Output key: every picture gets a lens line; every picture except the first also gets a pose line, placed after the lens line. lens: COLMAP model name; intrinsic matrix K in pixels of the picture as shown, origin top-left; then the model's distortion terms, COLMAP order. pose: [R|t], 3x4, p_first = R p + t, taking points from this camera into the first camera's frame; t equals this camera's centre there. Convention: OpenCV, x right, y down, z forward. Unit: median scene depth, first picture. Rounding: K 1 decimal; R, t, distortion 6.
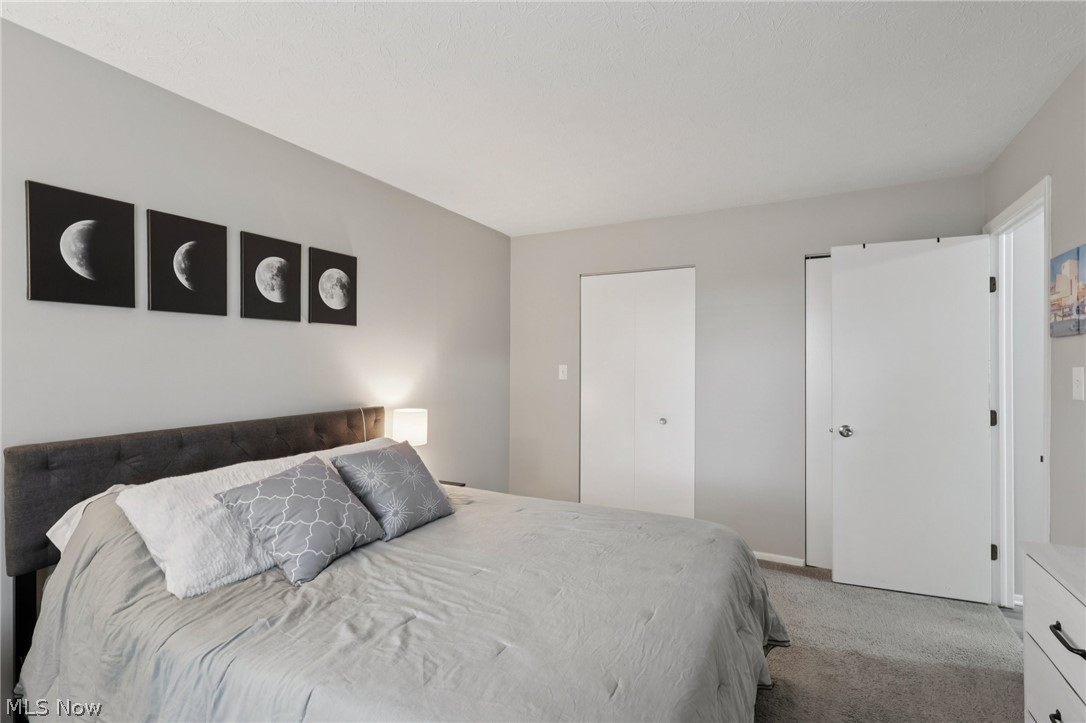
lens RADIAL K [[509.0, 0, 547.9], [0, 509.0, 357.5], [0, 0, 1]] dist [-0.002883, 0.001901]
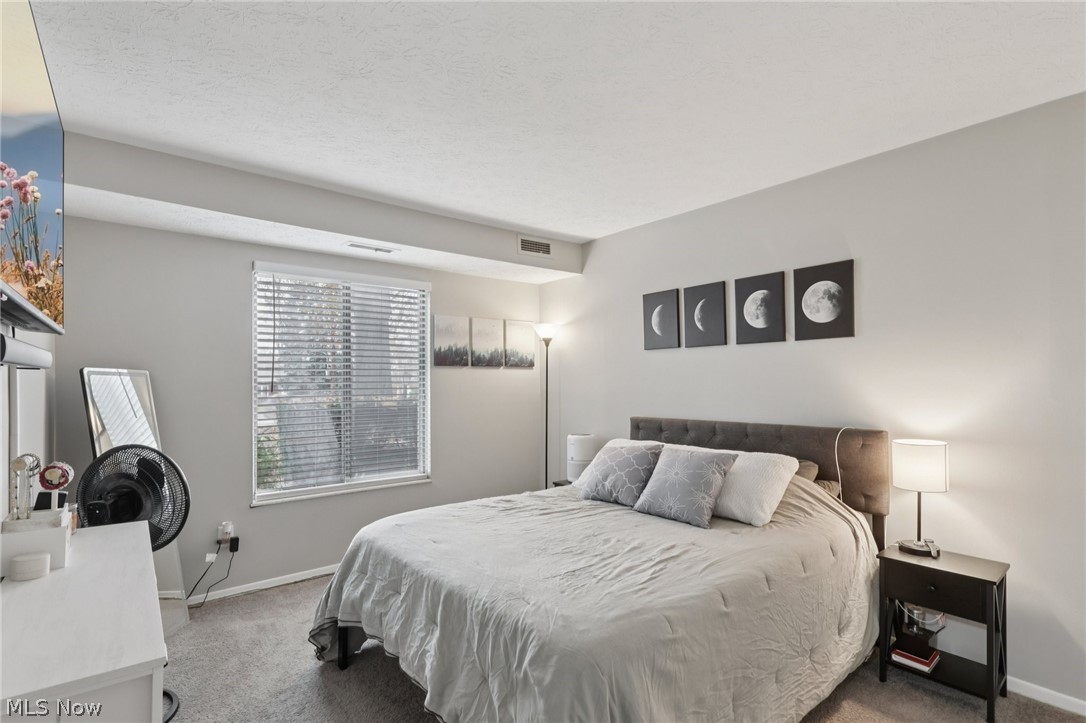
lens RADIAL K [[509.0, 0, 539.7], [0, 509.0, 378.2], [0, 0, 1]] dist [-0.002883, 0.001901]
pose [[-0.404393, -0.003045, -0.914580, 0.830340], [0.013558, 0.999865, -0.009324, 0.015069], [0.914485, -0.016170, -0.404297, 1.077342]]
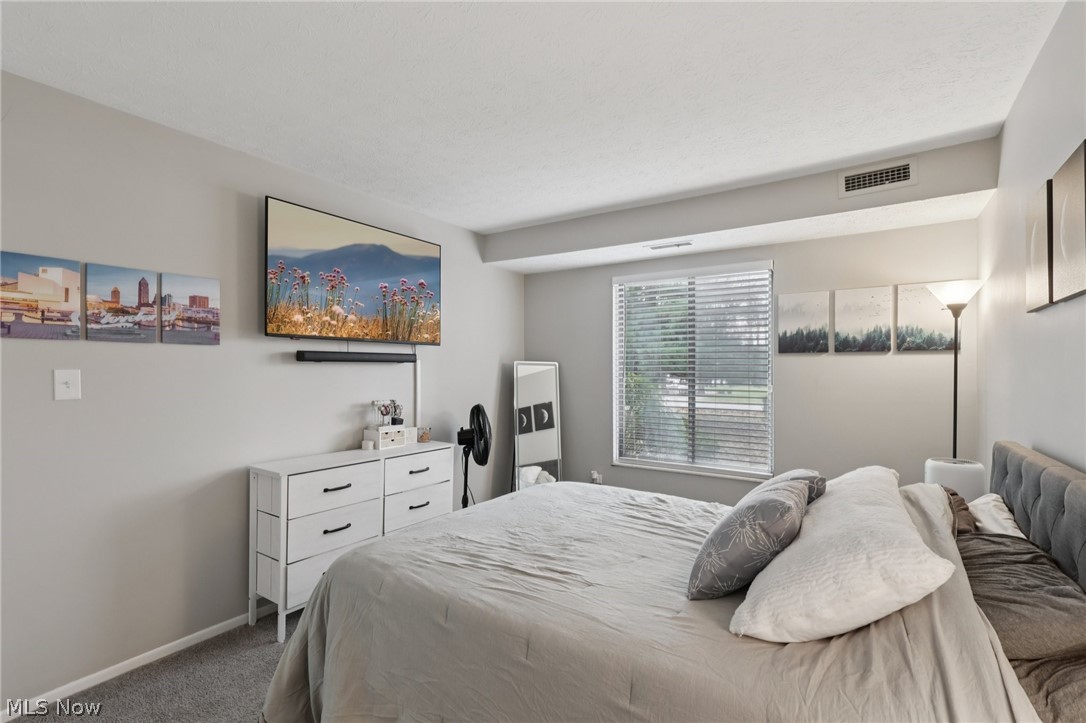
lens RADIAL K [[509.0, 0, 550.6], [0, 509.0, 369.0], [0, 0, 1]] dist [-0.002883, 0.001901]
pose [[-0.994045, -0.004246, 0.108890, -0.091231], [-0.005578, 0.999913, -0.011937, 0.020741], [-0.108830, -0.012474, -0.993982, 1.629677]]
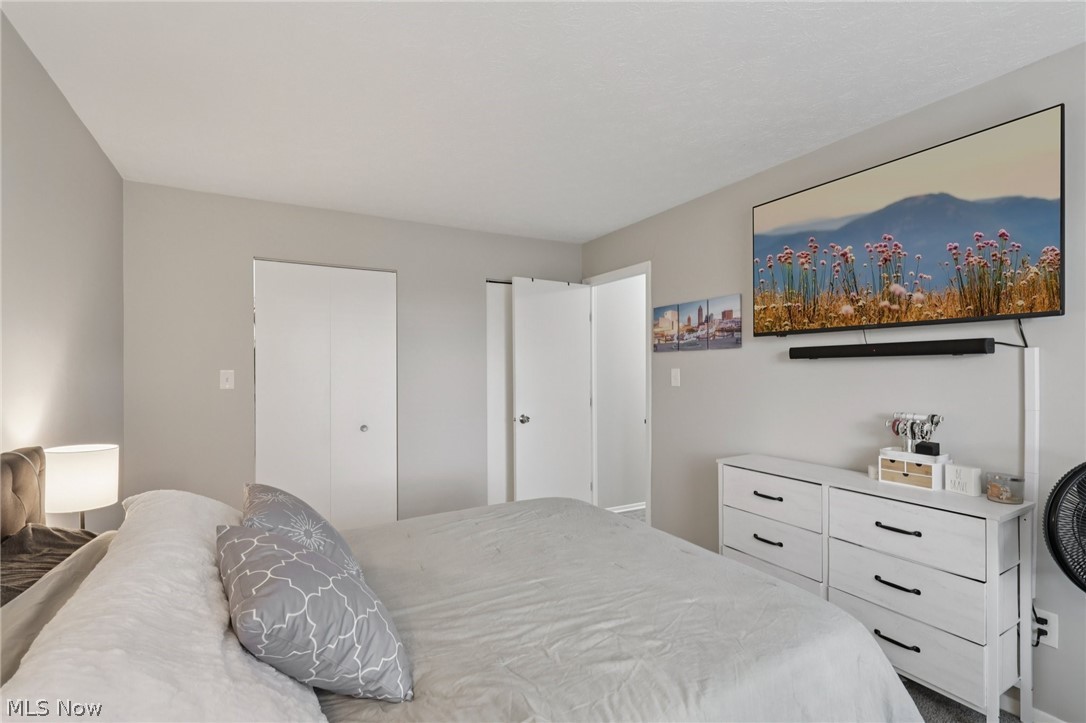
lens RADIAL K [[509.0, 0, 543.0], [0, 509.0, 364.5], [0, 0, 1]] dist [-0.002883, 0.001901]
pose [[0.540155, 0.002455, 0.841562, -0.650288], [-0.006401, 0.999979, 0.001191, 0.004146], [-0.841541, -0.006030, 0.540159, 0.330251]]
